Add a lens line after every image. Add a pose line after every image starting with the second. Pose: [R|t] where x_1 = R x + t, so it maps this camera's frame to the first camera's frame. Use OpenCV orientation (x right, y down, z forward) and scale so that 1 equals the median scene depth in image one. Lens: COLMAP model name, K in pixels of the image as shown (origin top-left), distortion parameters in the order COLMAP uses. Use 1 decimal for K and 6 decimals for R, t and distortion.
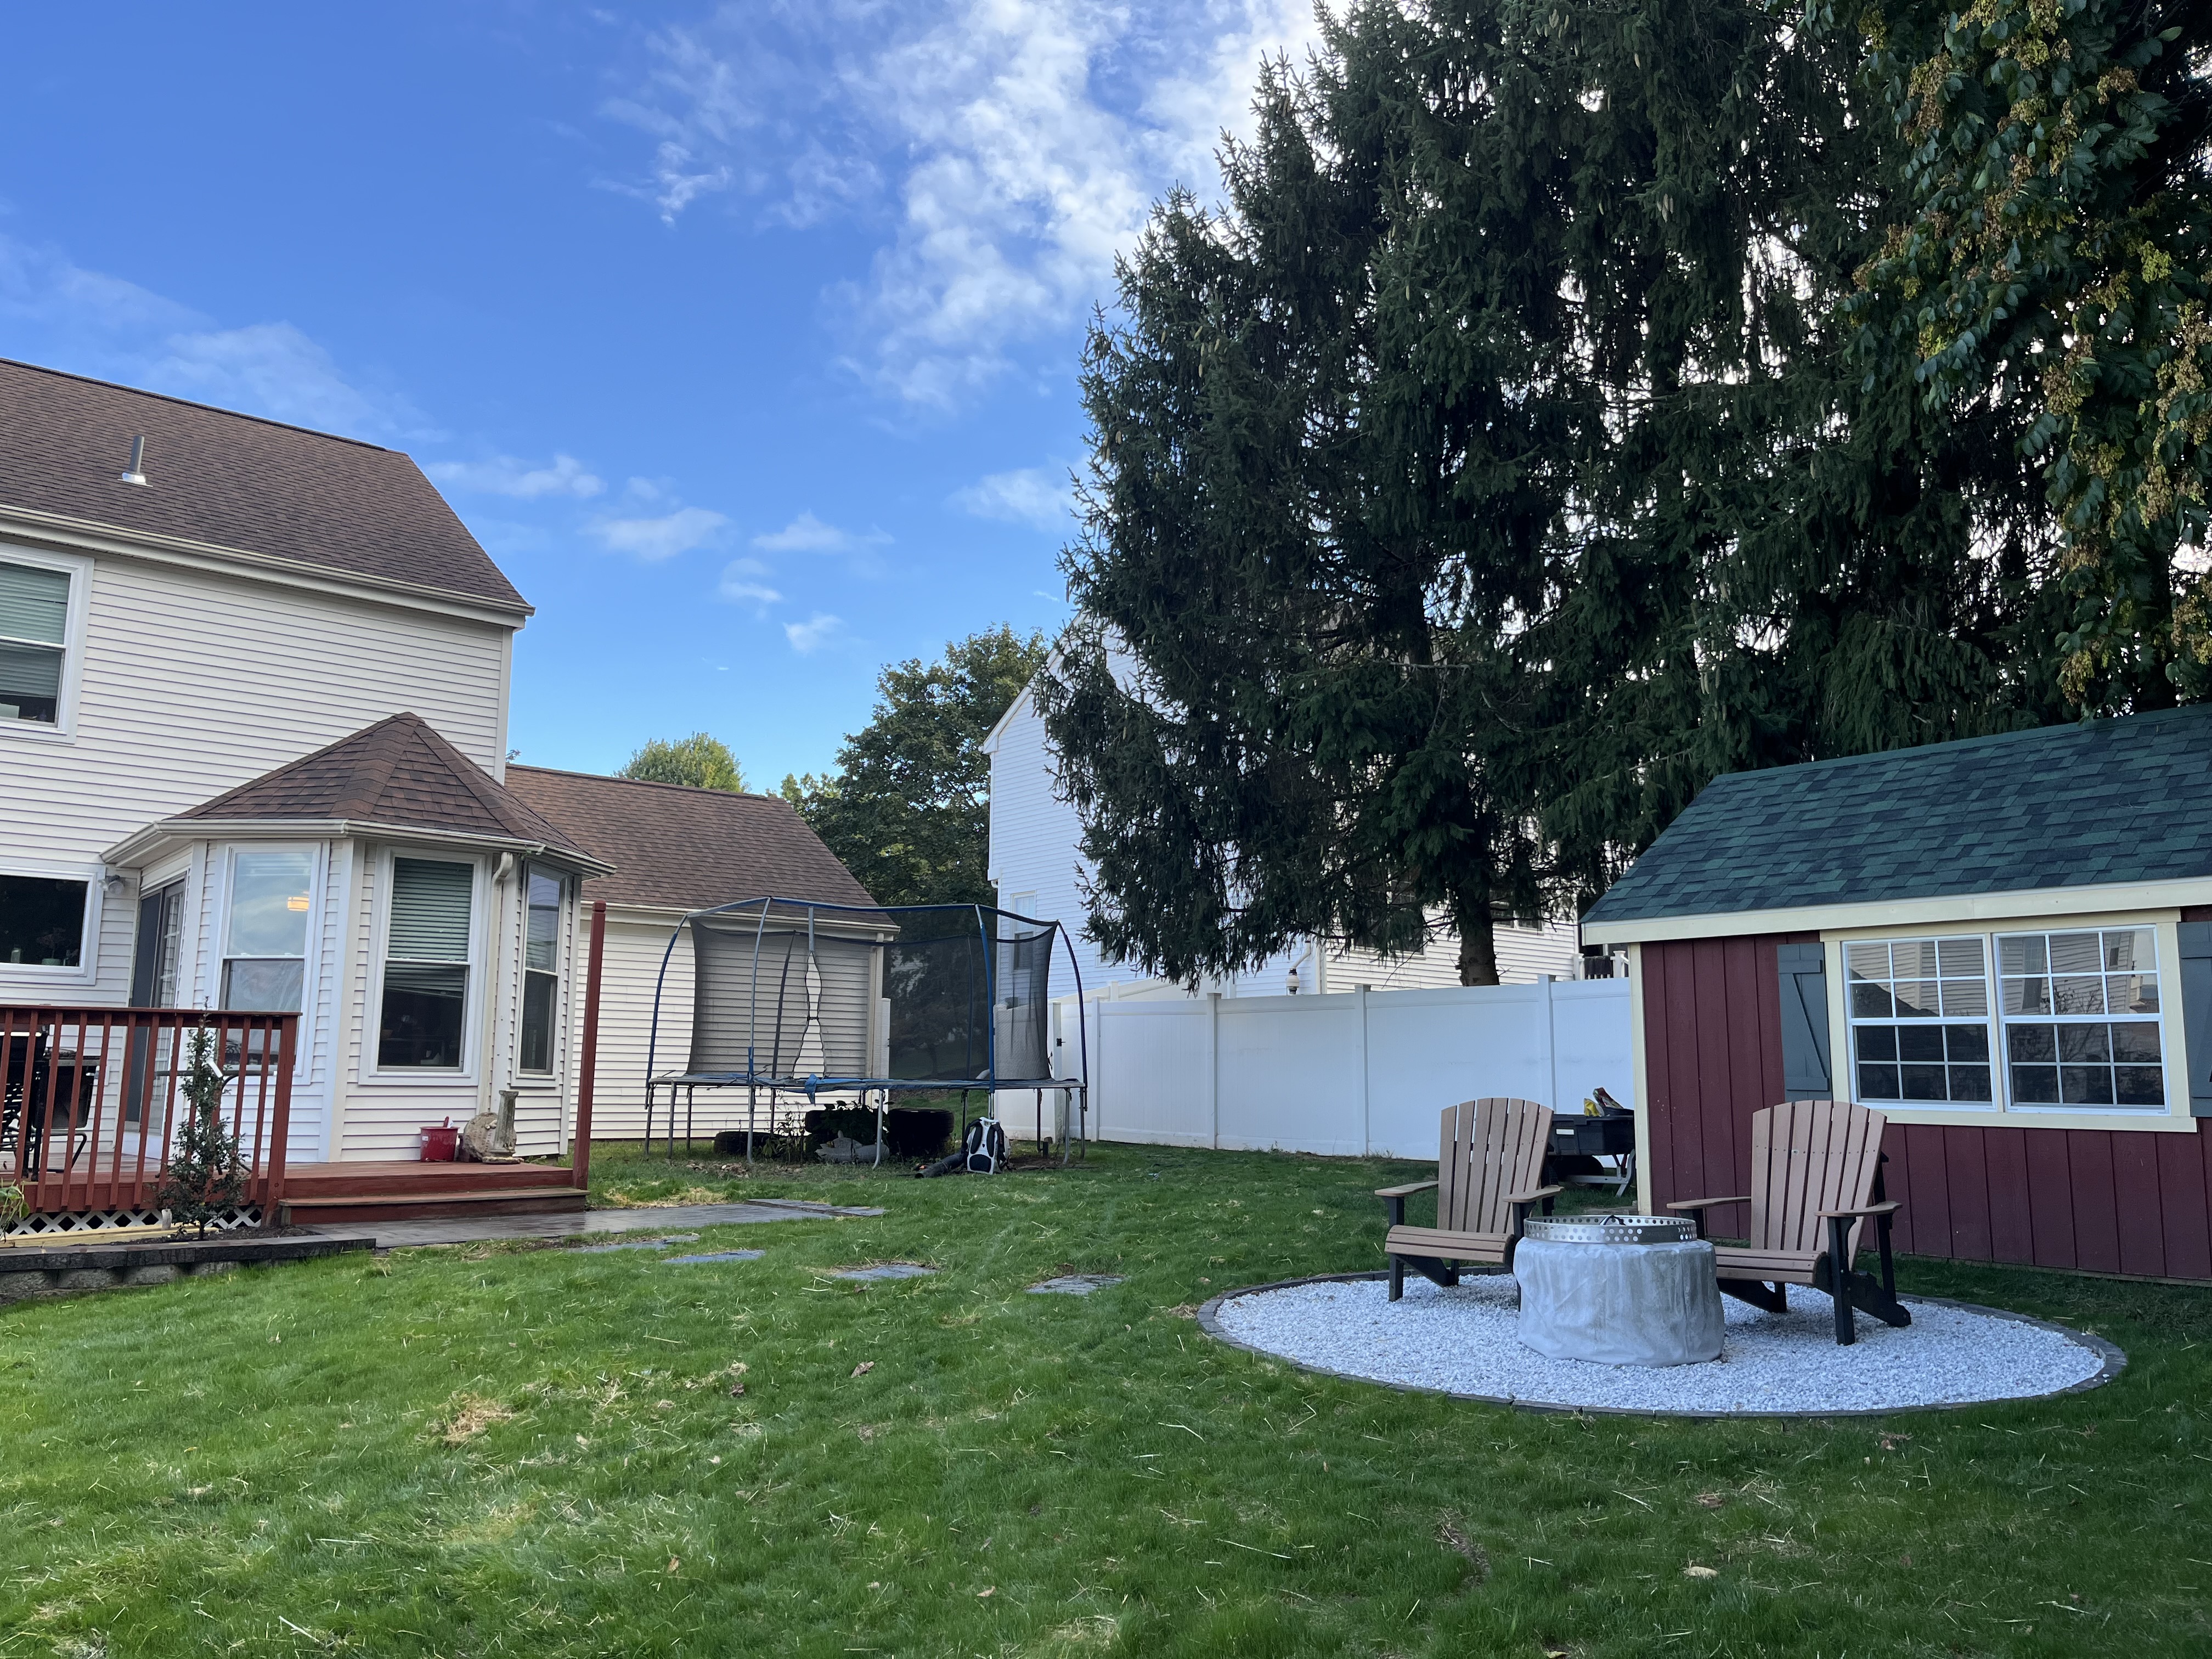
lens RADIAL K [[1651.2, 0, 1106.0], [0, 1651.2, 829.5], [0, 0, 1]] dist [0.027683, -0.002830]
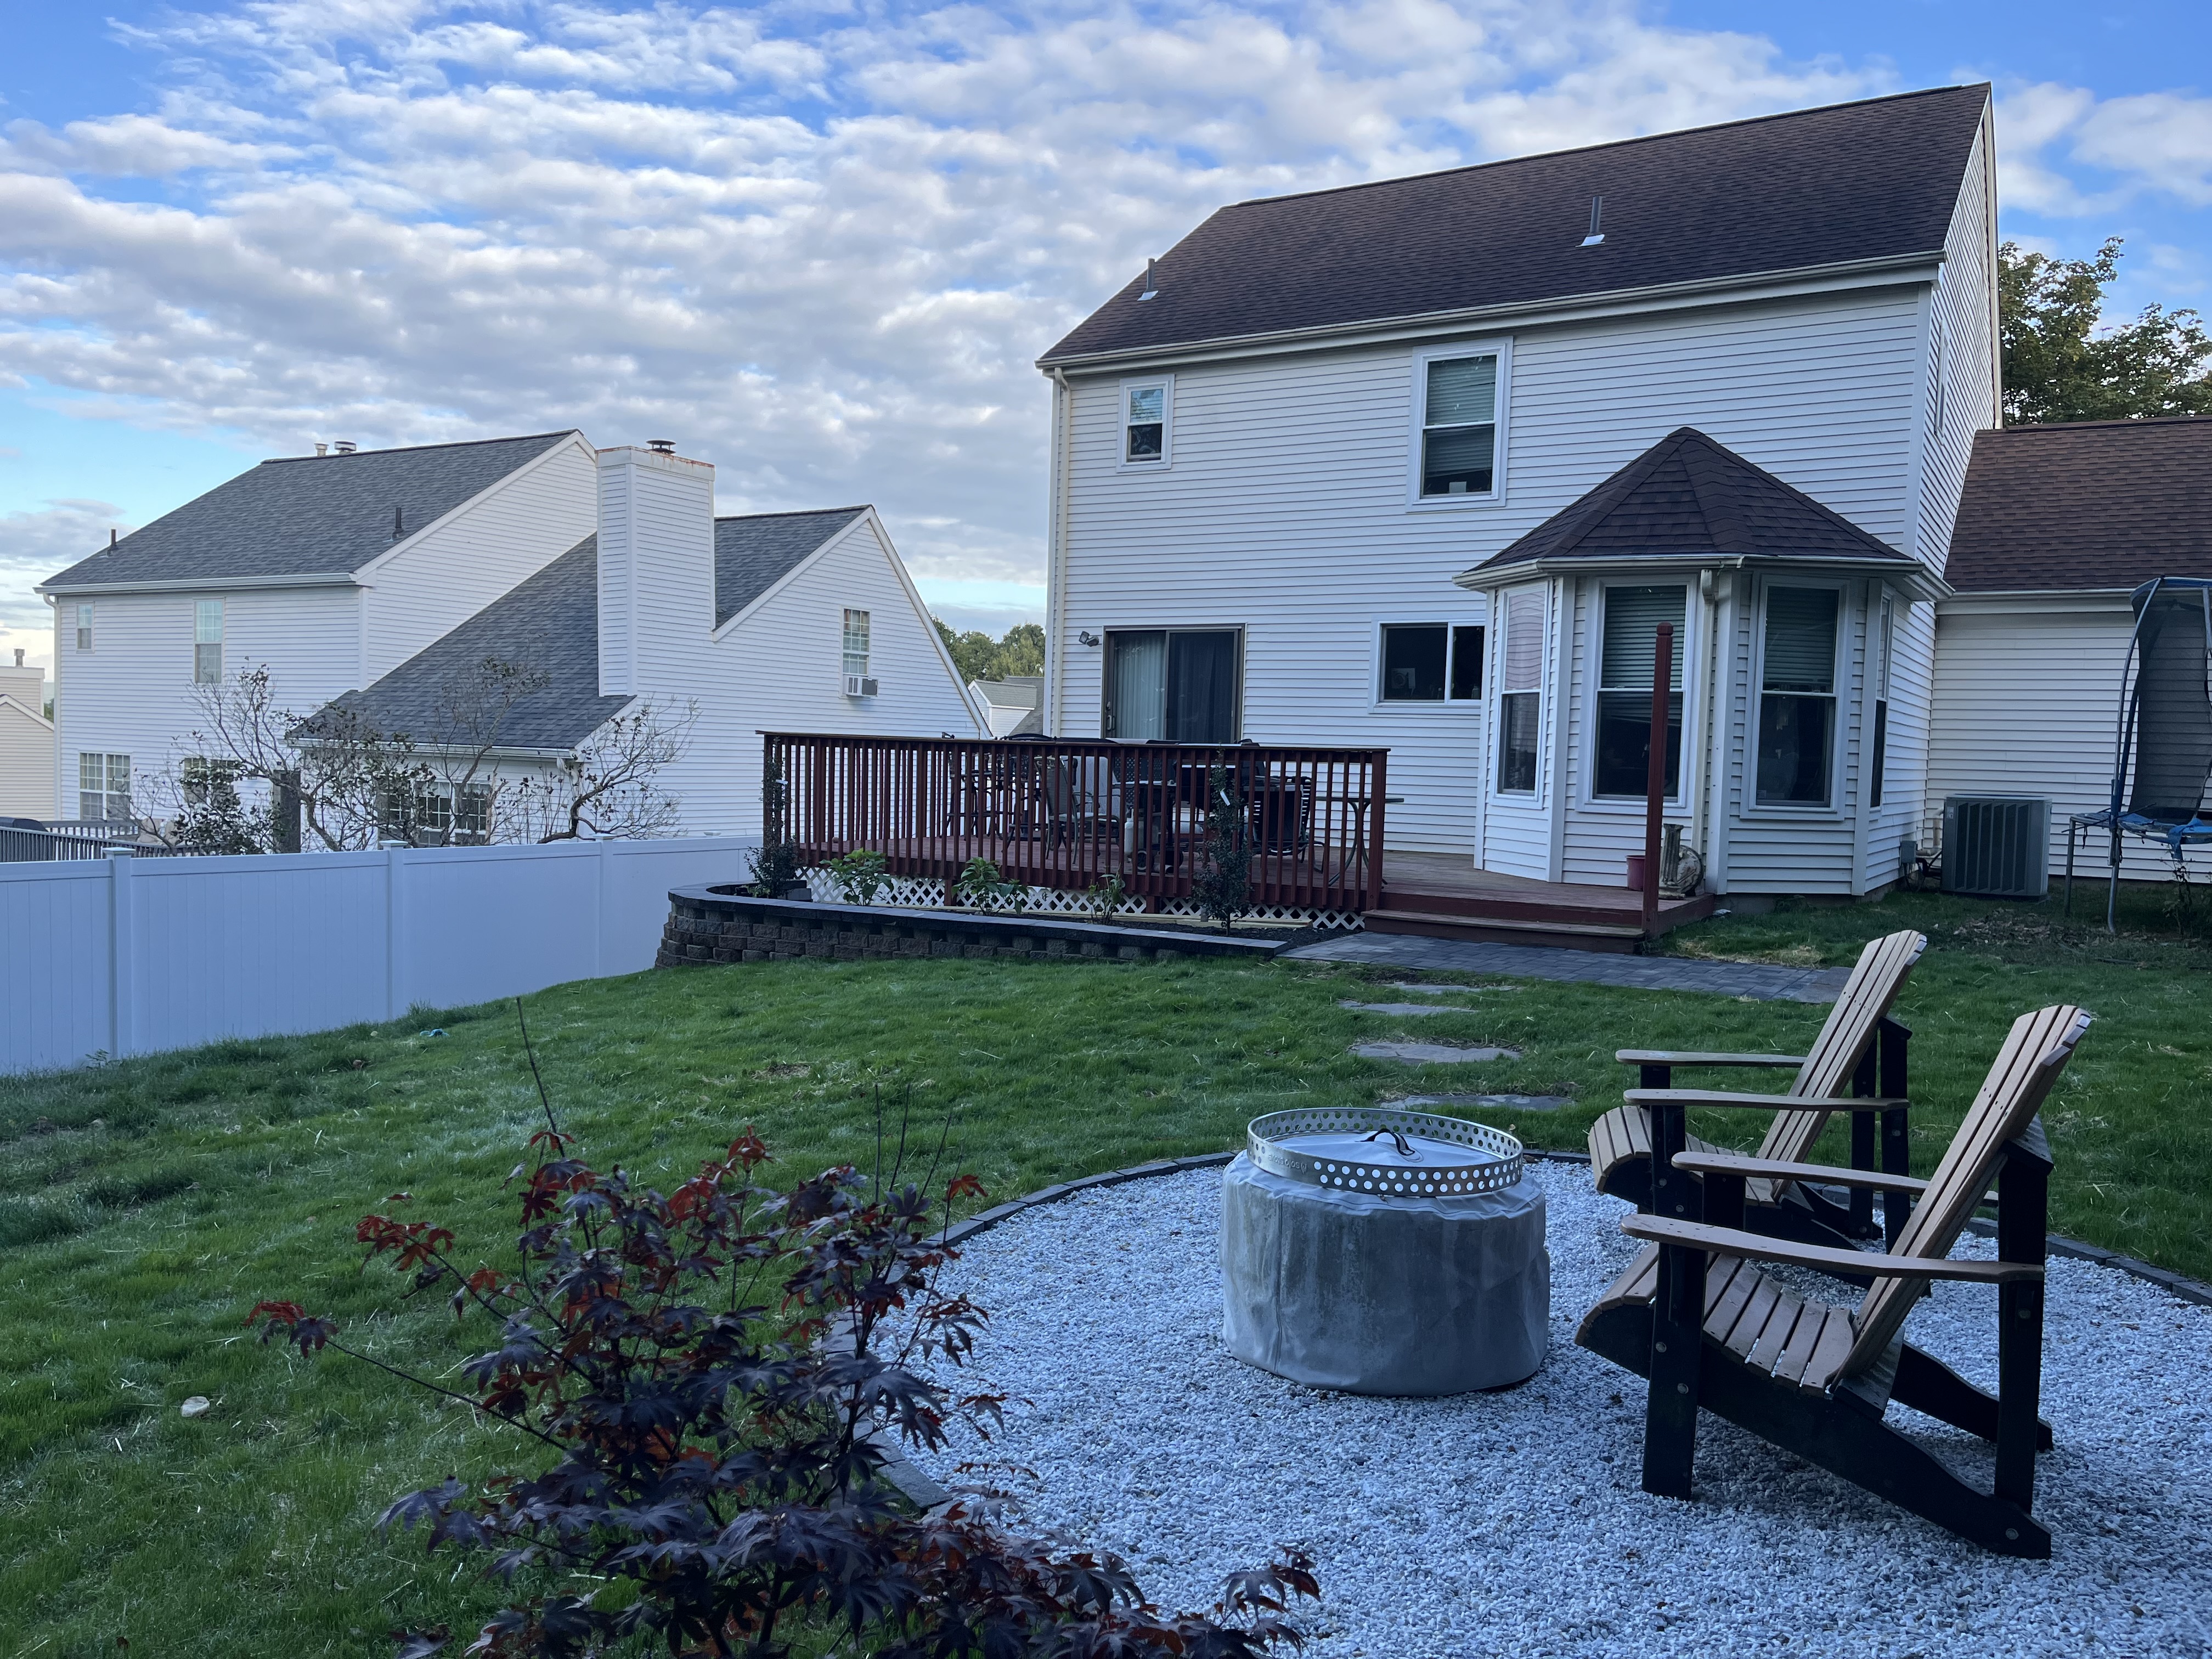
lens RADIAL K [[1687.1, 0, 1105.0], [0, 1687.1, 867.9], [0, 0, 1]] dist [0.004438, -0.000854]
pose [[0.323139, 0.070573, -0.943716, 0.409576], [0.126954, 0.984969, 0.117128, 0.022762], [0.937797, -0.157657, 0.309323, 0.342712]]
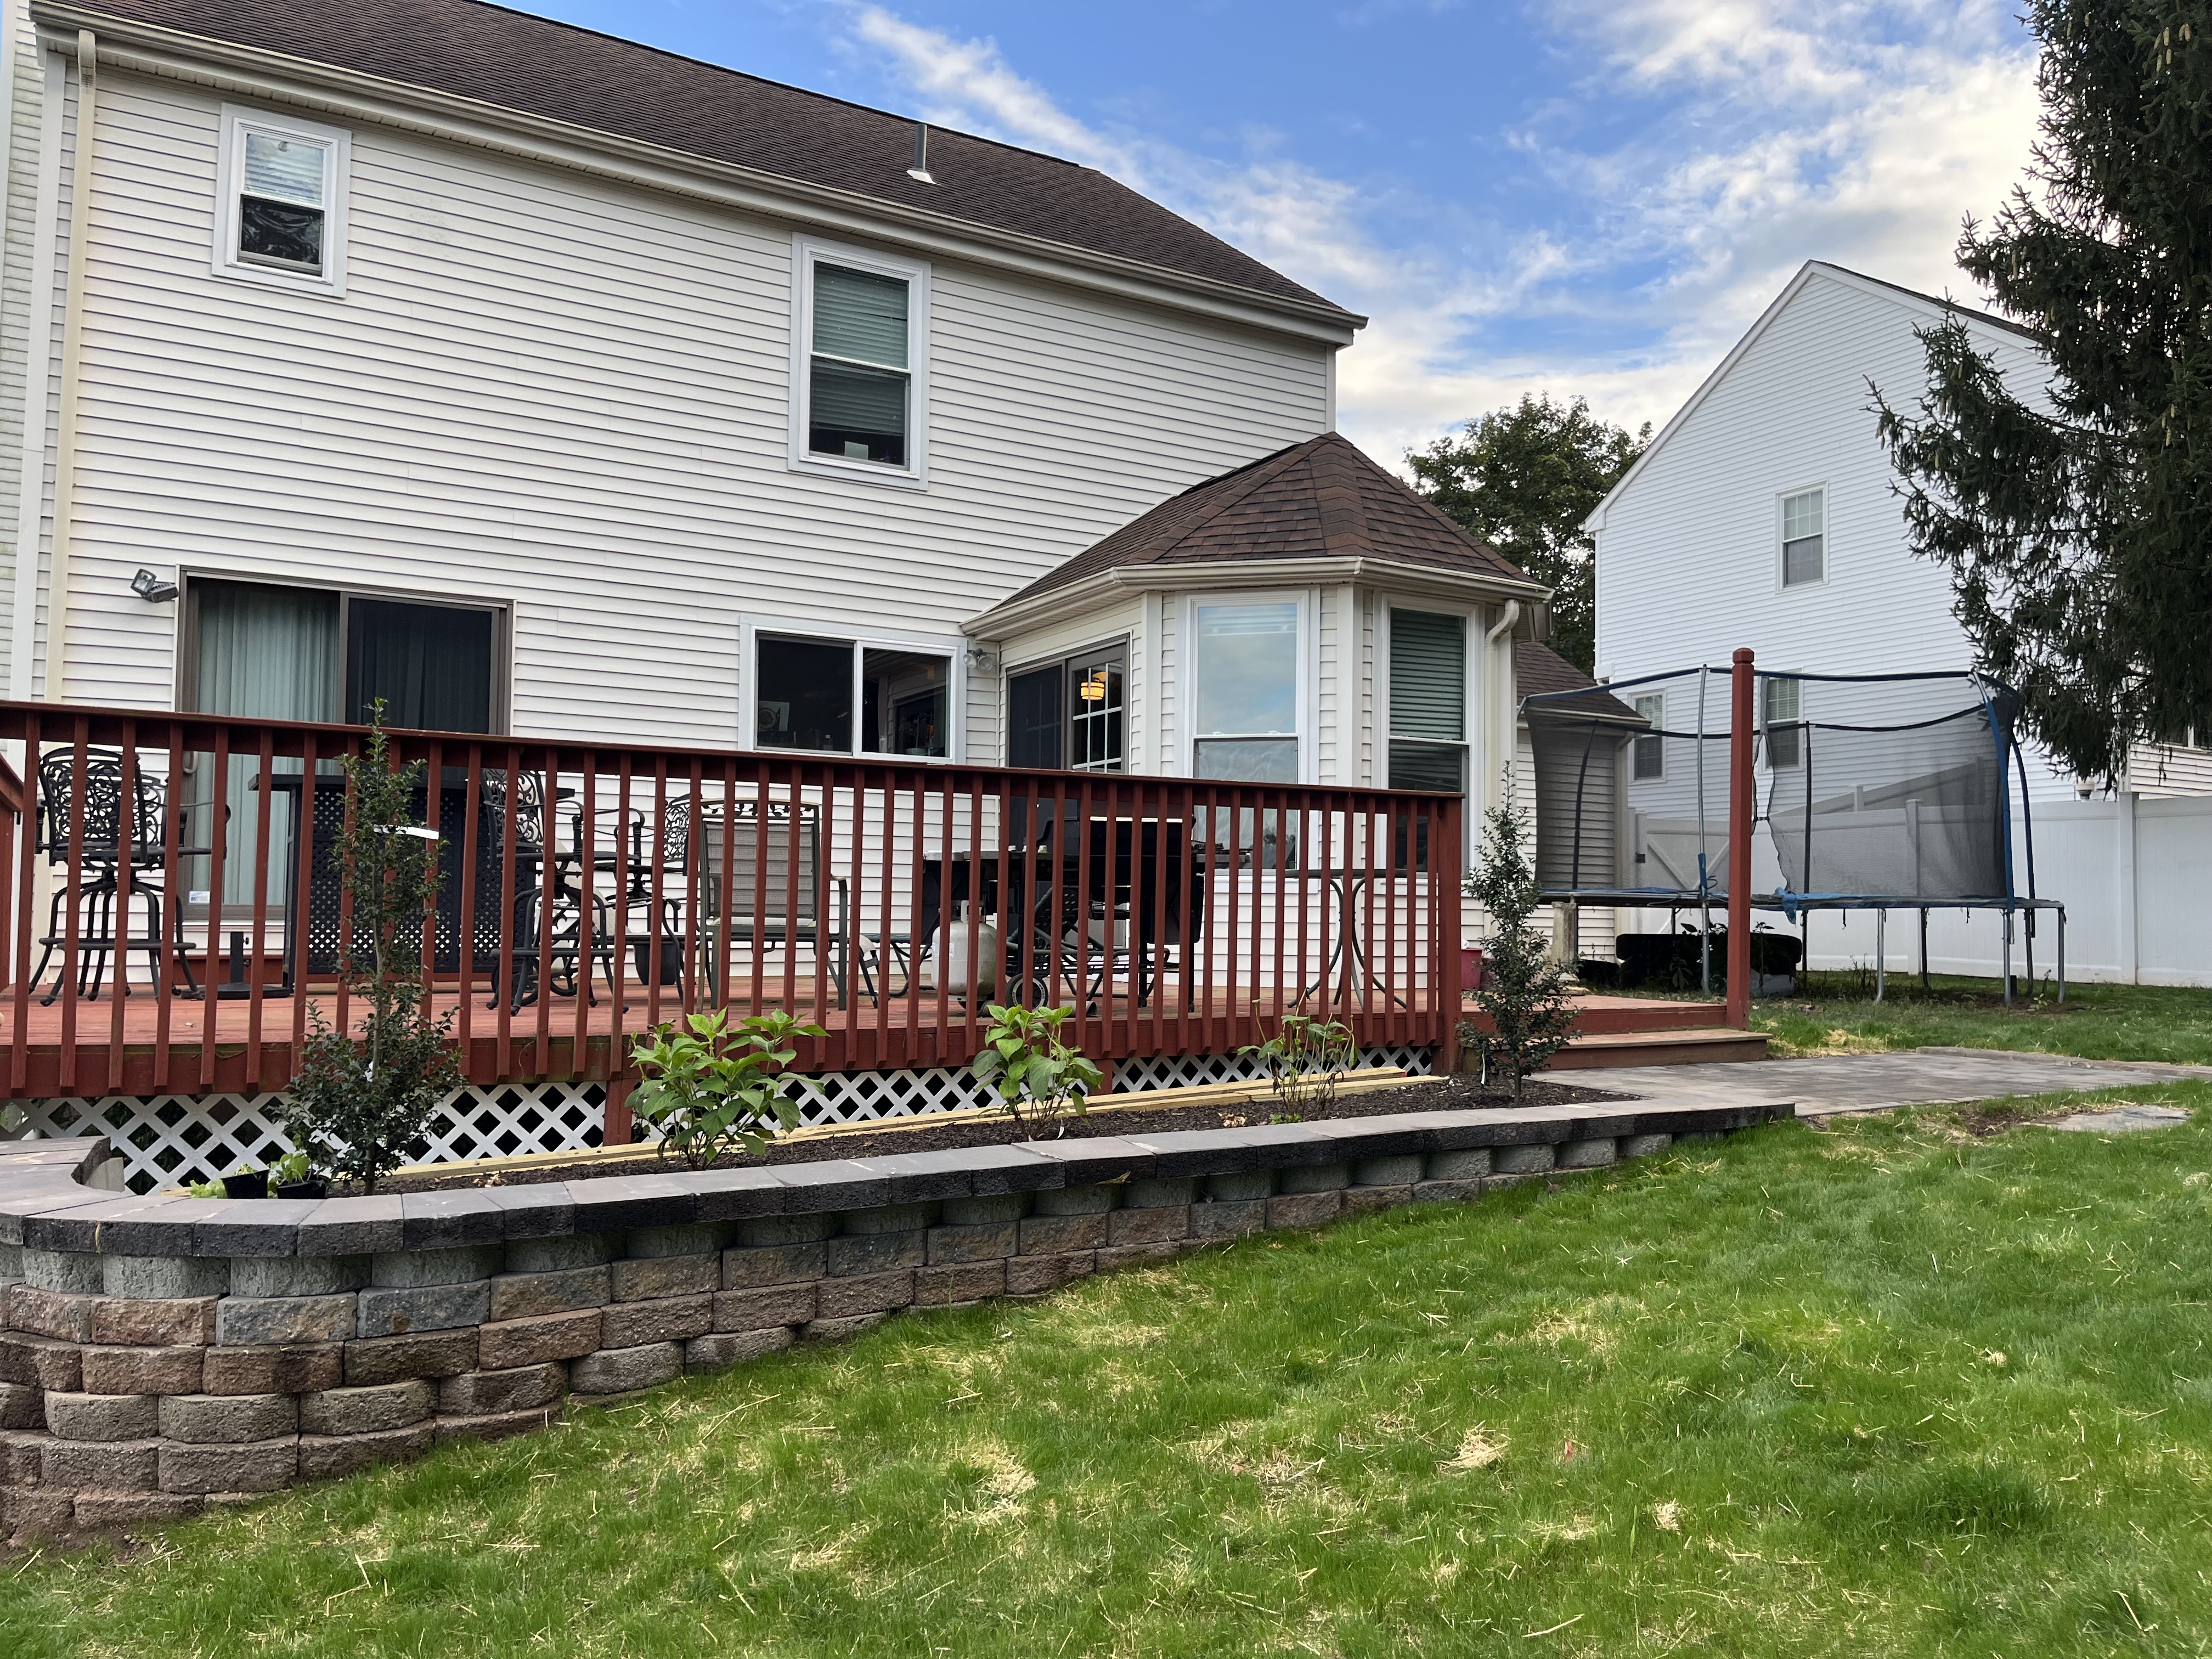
lens RADIAL K [[1651.2, 0, 1106.0], [0, 1651.2, 829.5], [0, 0, 1]] dist [0.027683, -0.002830]
pose [[0.986591, -0.006003, -0.163104, -0.397308], [0.022750, 0.994625, 0.101010, 0.035688], [0.161621, -0.103366, 0.981425, 0.186582]]
